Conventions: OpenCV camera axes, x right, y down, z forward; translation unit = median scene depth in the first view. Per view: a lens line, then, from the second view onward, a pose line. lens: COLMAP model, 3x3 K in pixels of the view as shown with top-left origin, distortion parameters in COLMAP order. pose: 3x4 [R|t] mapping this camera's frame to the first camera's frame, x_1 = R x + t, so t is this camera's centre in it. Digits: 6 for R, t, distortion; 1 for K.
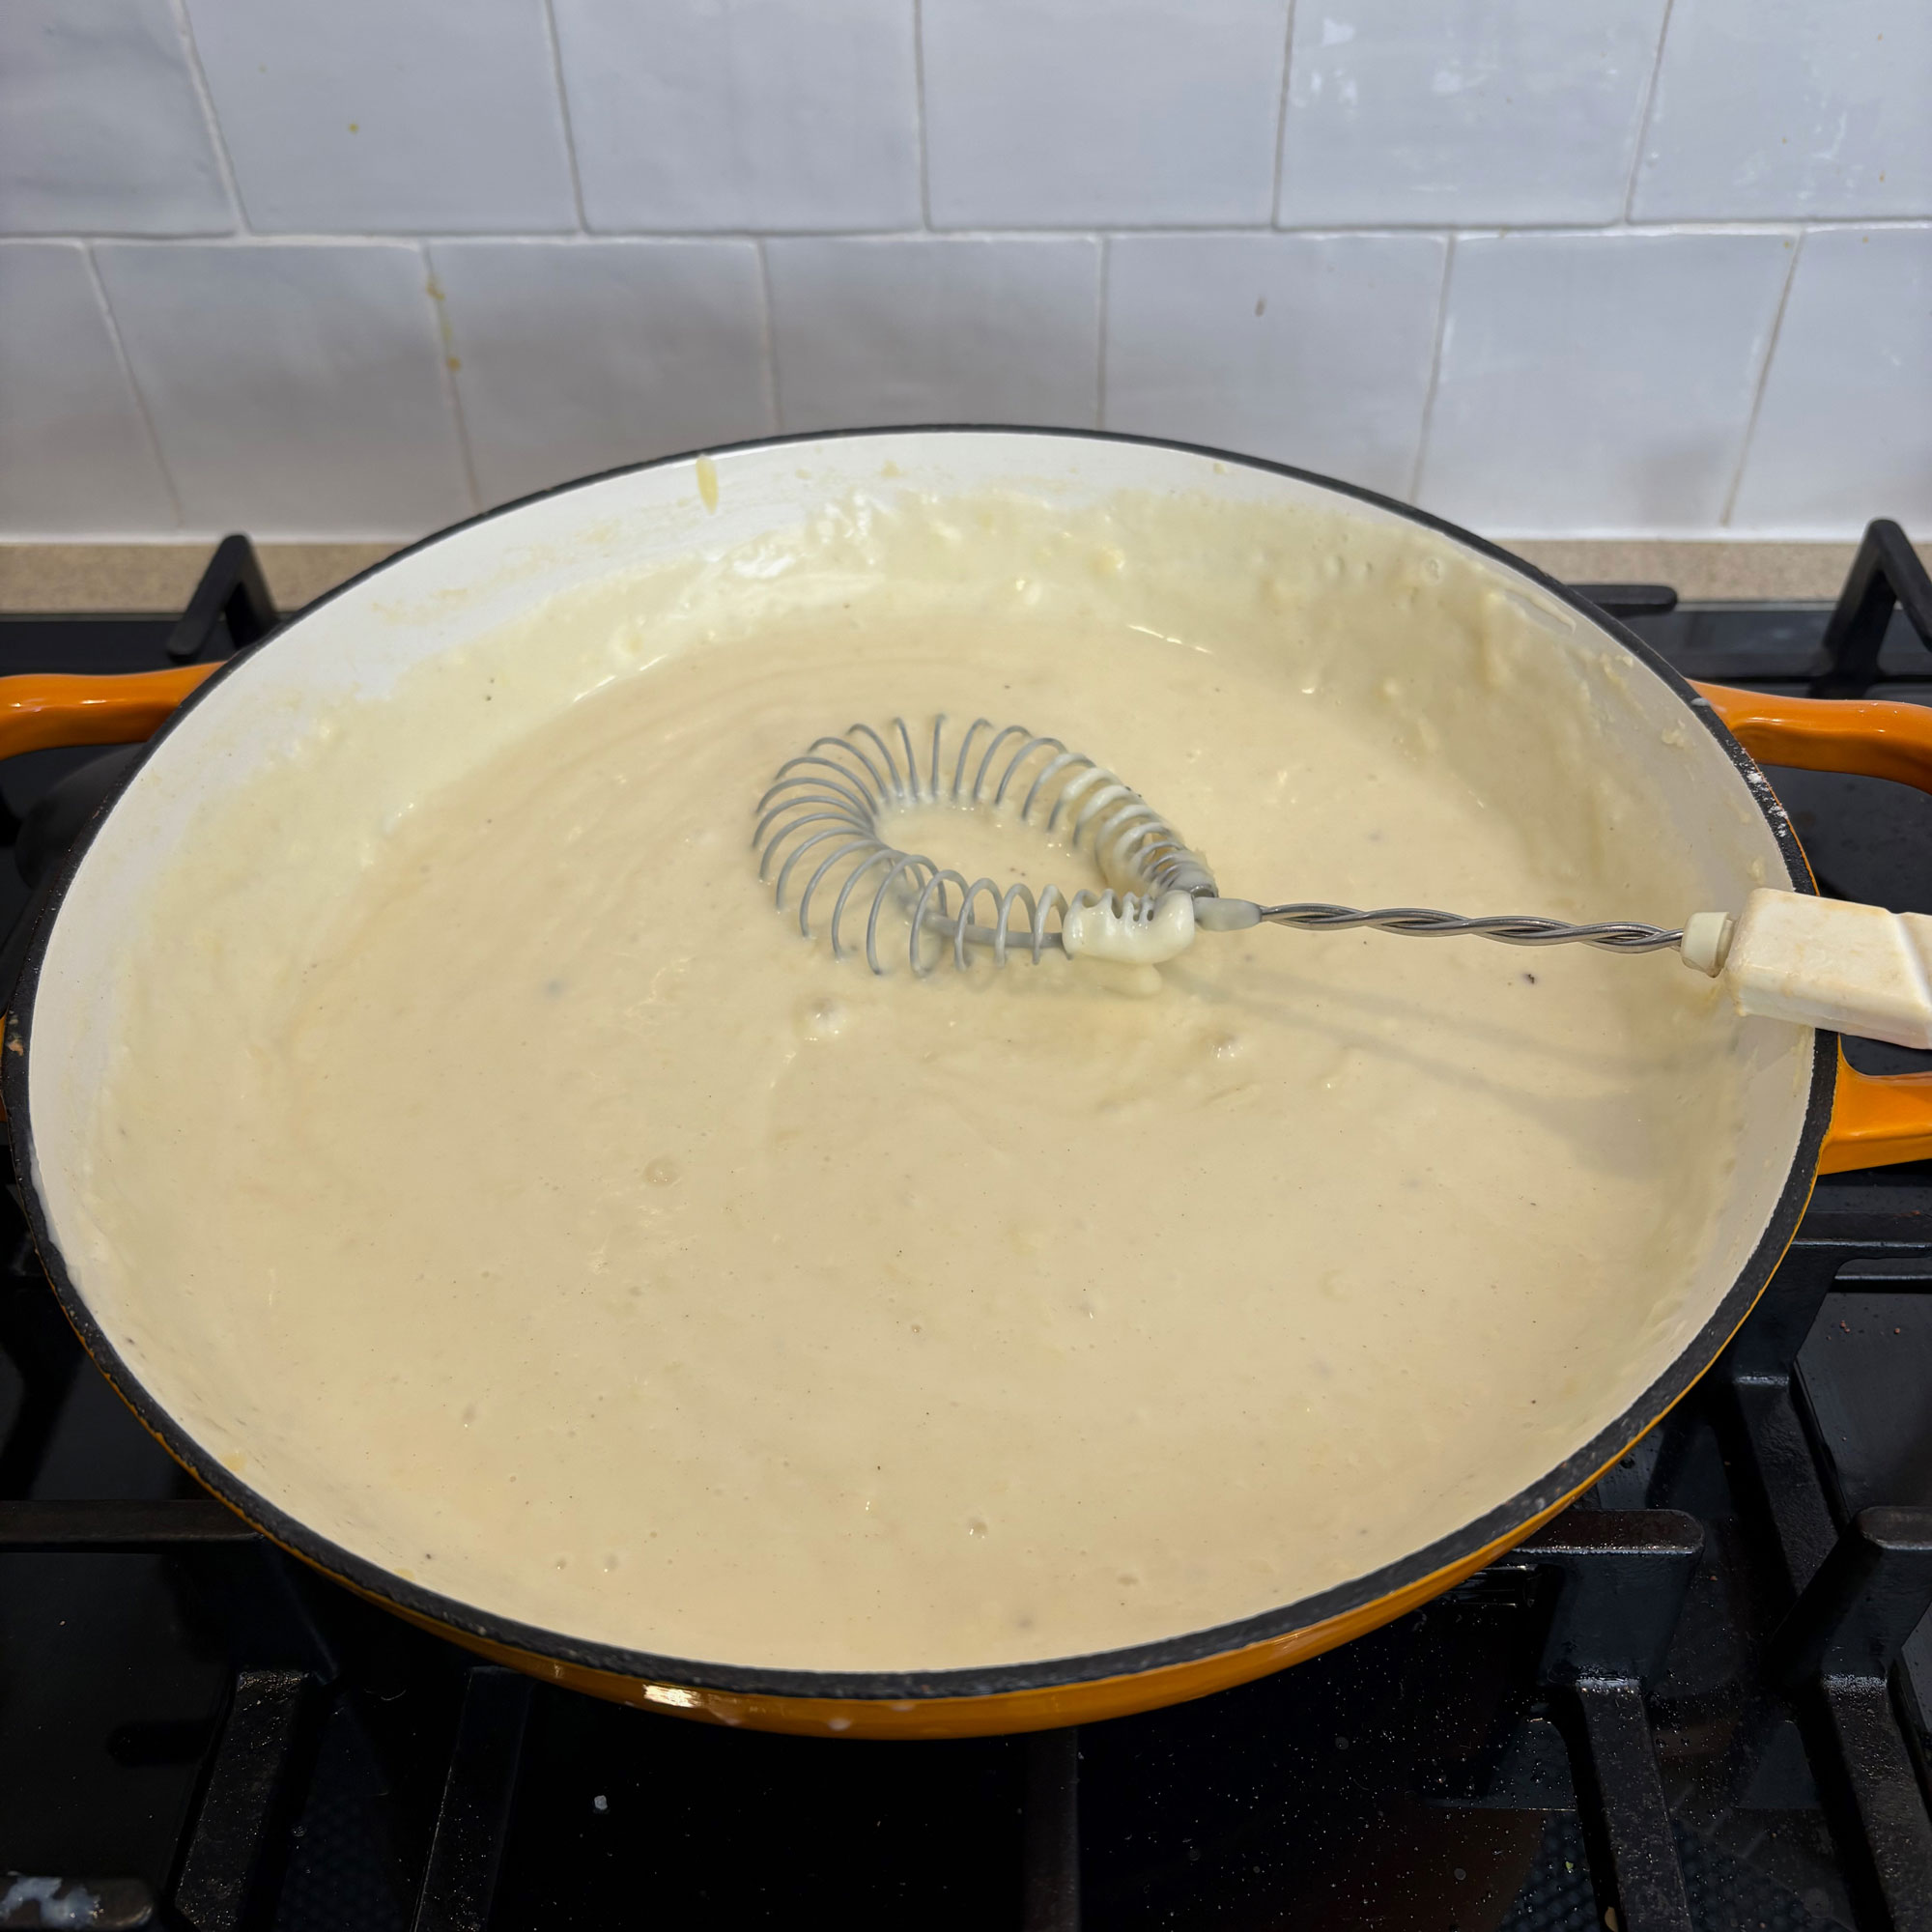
lens RADIAL K [[2048.6, 0, 974.8], [0, 2048.6, 953.0], [0, 0, 1]] dist [0.062750, 0.000000]
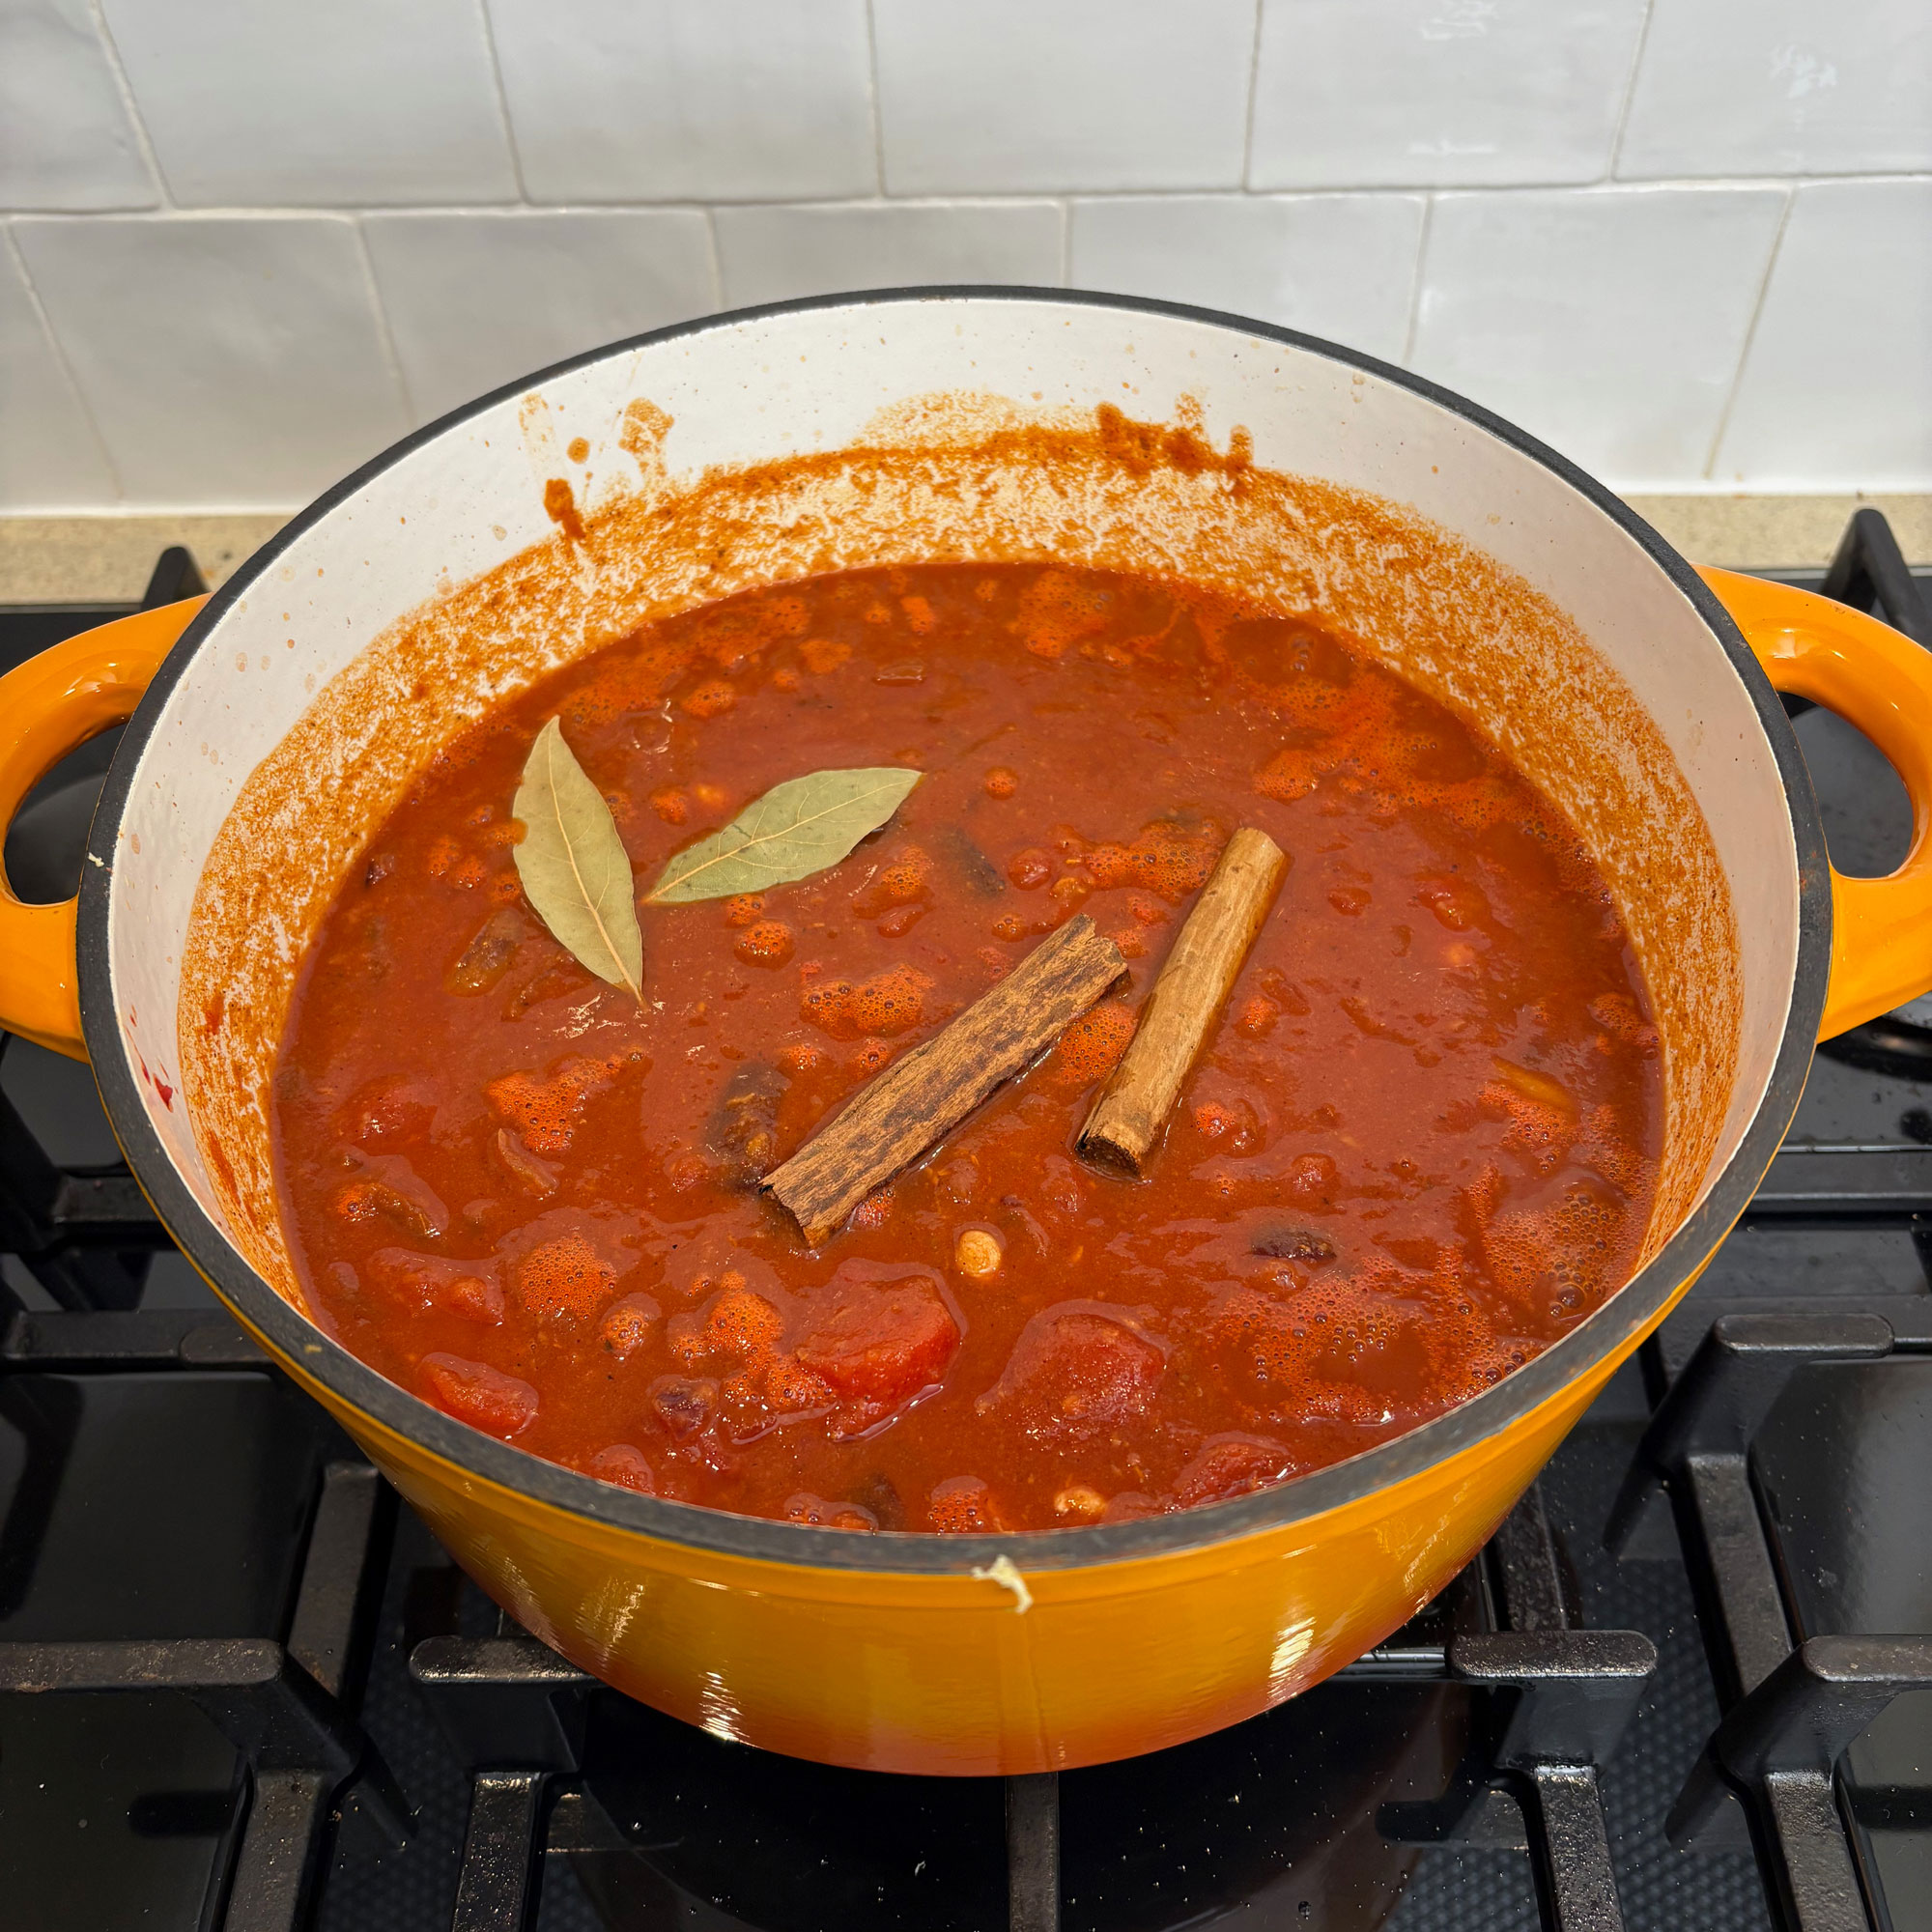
lens RADIAL K [[2048.6, 0, 964.7], [0, 2048.6, 970.0], [0, 0, 1]] dist [0.062750, 0.000000]
pose [[0.999848, -0.016891, 0.004304, 0.004579], [0.016313, 0.993766, 0.110288, -0.099874], [-0.006140, -0.110201, 0.993890, 0.006932]]
